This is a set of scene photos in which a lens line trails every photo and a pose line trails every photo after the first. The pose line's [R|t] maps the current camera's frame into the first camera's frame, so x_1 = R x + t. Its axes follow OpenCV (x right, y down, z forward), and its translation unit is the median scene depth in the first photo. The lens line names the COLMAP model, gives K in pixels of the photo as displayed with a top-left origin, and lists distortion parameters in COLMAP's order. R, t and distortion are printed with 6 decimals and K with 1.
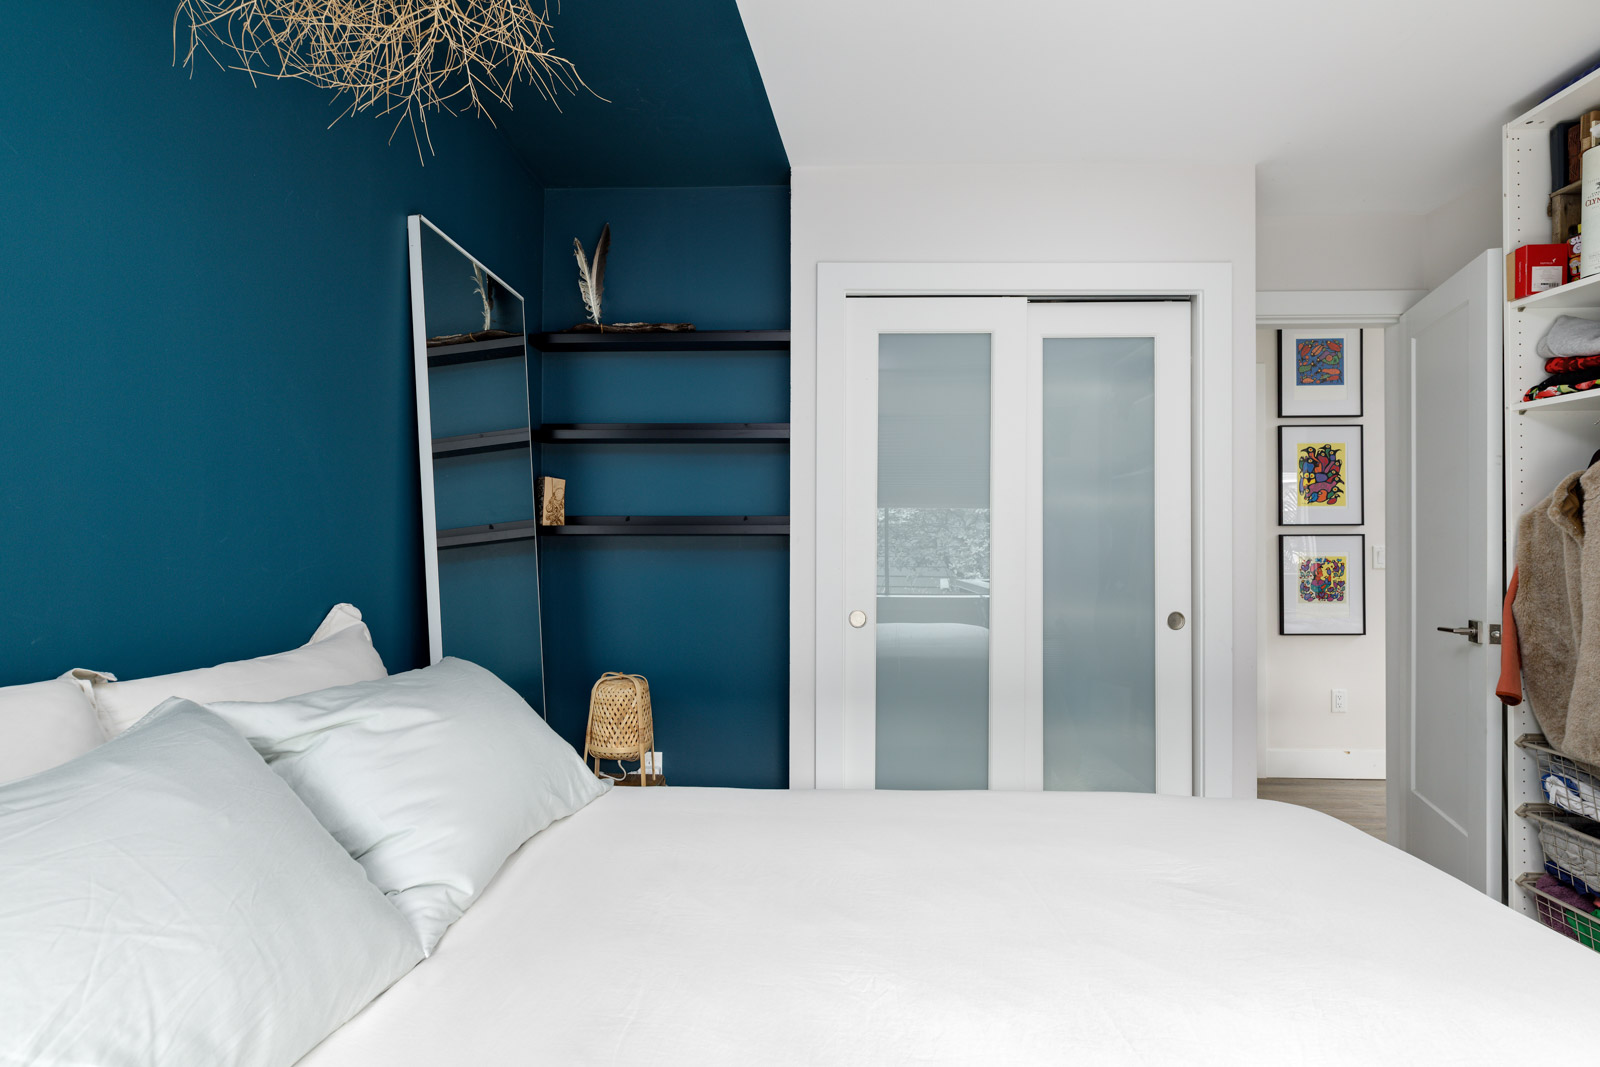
lens RADIAL K [[761.0, 0, 800.0], [0, 761.0, 533.5], [0, 0, 1]] dist [0.001710, 0.000429]
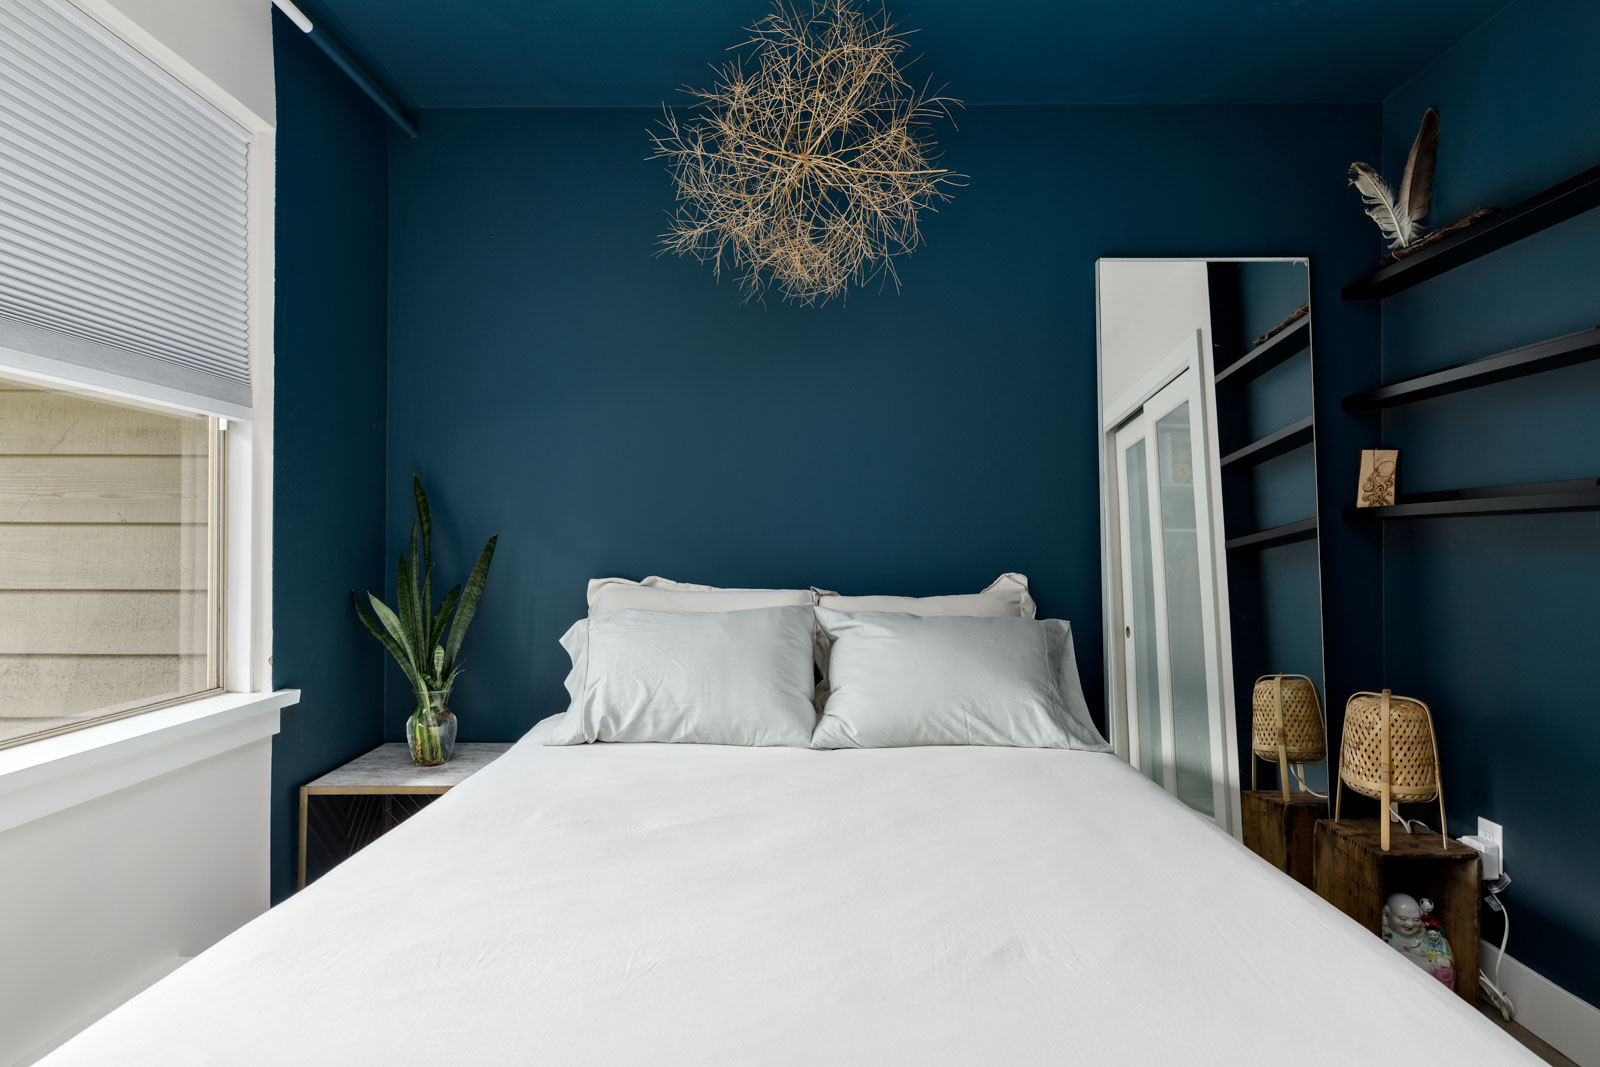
lens RADIAL K [[878.7, 0, 802.5], [0, 878.7, 547.6], [0, 0, 1]] dist [0.002528, 0.000550]
pose [[-0.002533, 0.009080, -0.999956, 0.650029], [0.020443, 0.999750, 0.009026, 0.012357], [0.999788, -0.020419, -0.002718, 0.373398]]
